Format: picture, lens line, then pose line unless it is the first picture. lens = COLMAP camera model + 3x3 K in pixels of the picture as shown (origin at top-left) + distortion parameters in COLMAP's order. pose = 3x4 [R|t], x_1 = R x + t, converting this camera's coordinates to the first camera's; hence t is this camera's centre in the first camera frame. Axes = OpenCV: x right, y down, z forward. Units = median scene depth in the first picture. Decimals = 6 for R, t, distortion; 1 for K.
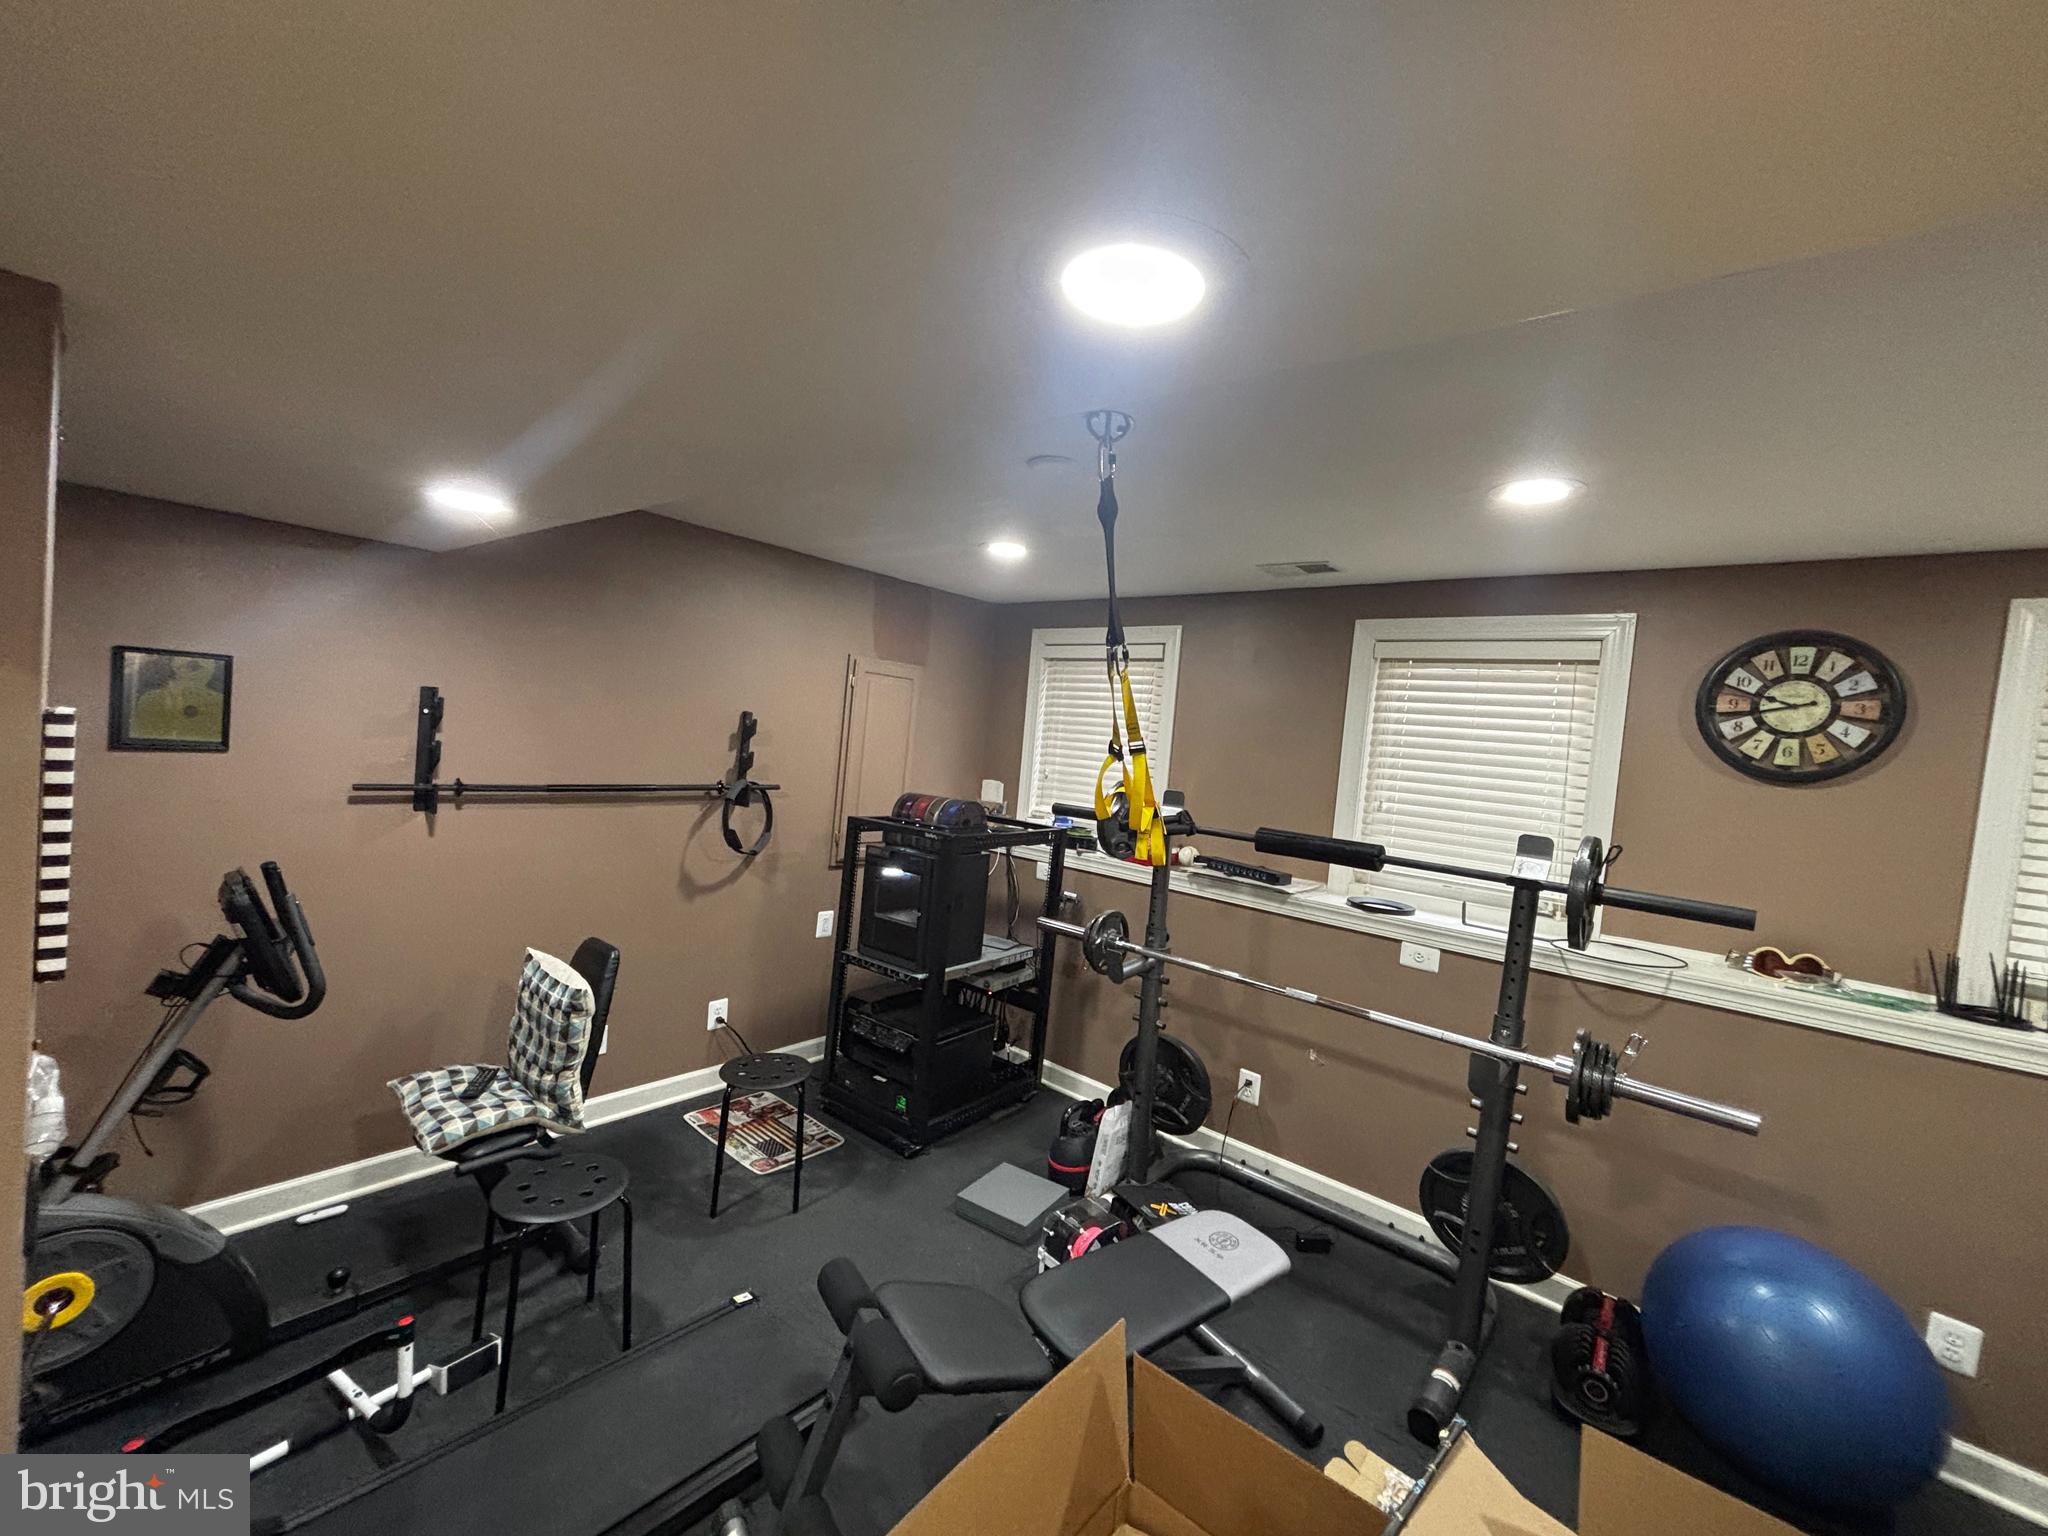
lens RADIAL K [[829.3, 0, 1024.0], [0, 829.3, 768.0], [0, 0, 1]] dist [0.024922, -0.000213]
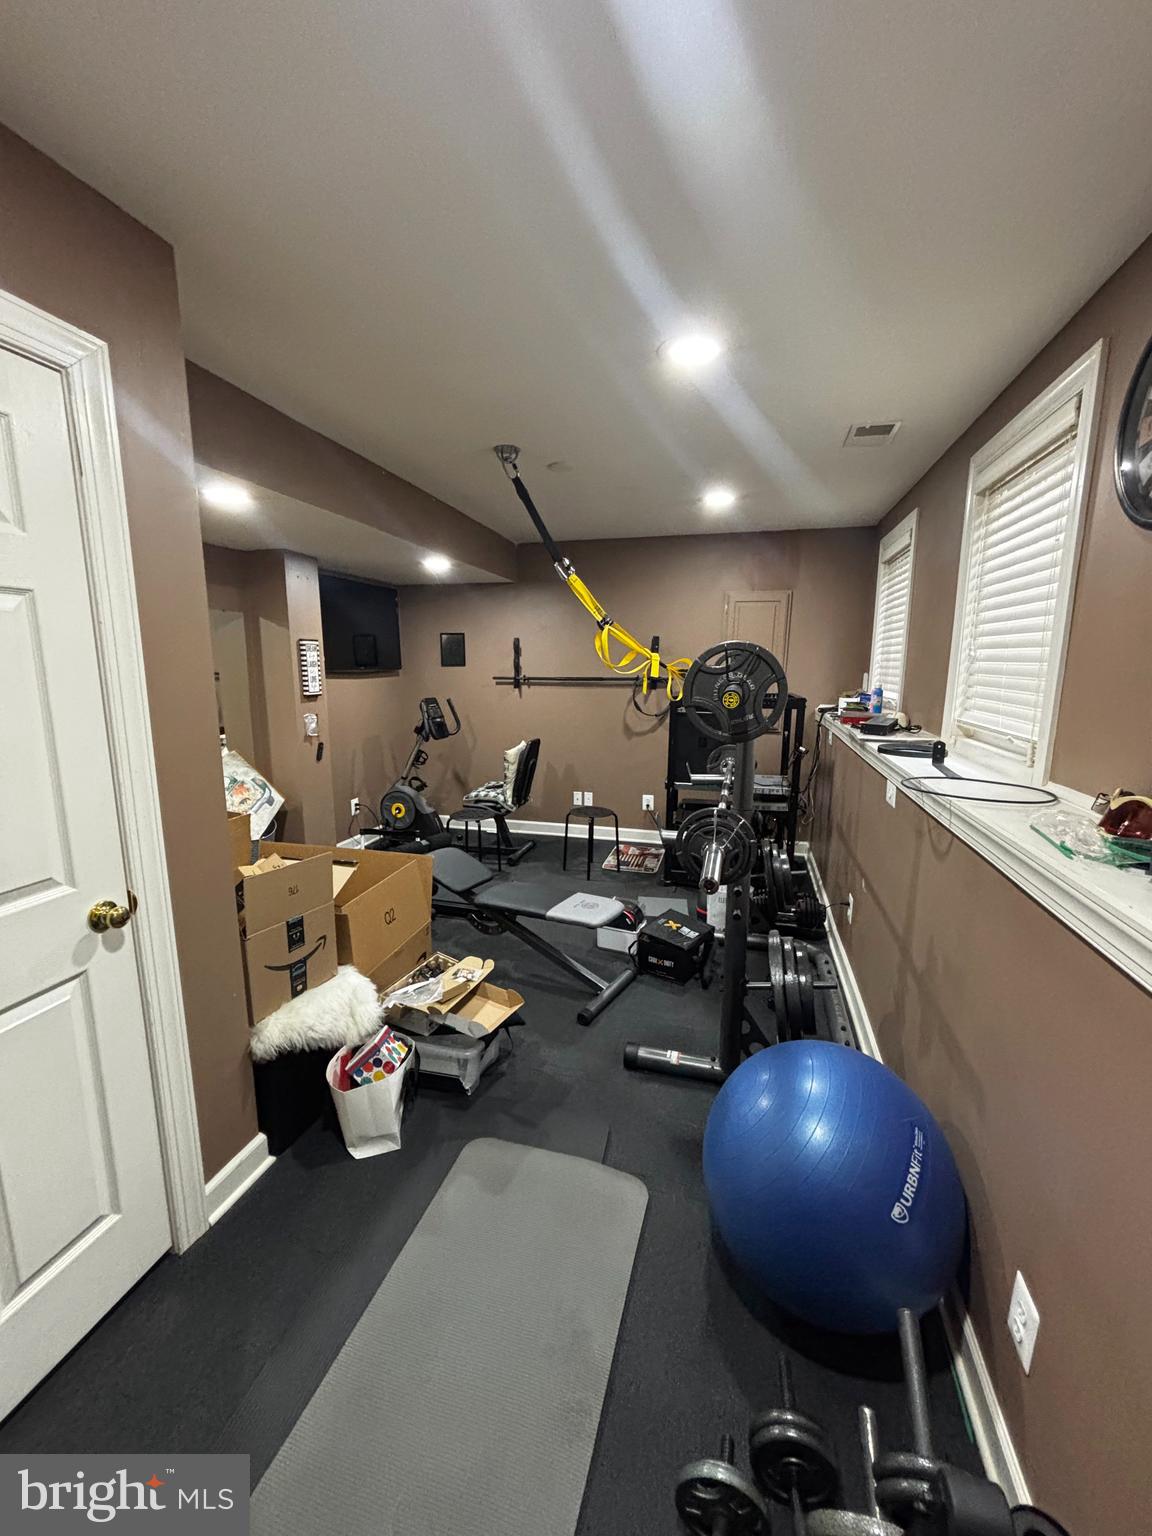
lens RADIAL K [[622.0, 0, 576.0], [0, 622.0, 768.0], [0, 0, 1]] dist [0.024922, -0.000213]
pose [[0.452423, 0.067137, -0.889273, 1.043413], [-0.001944, 0.997234, 0.074299, 0.151813], [0.891802, -0.031886, 0.451302, 0.307078]]
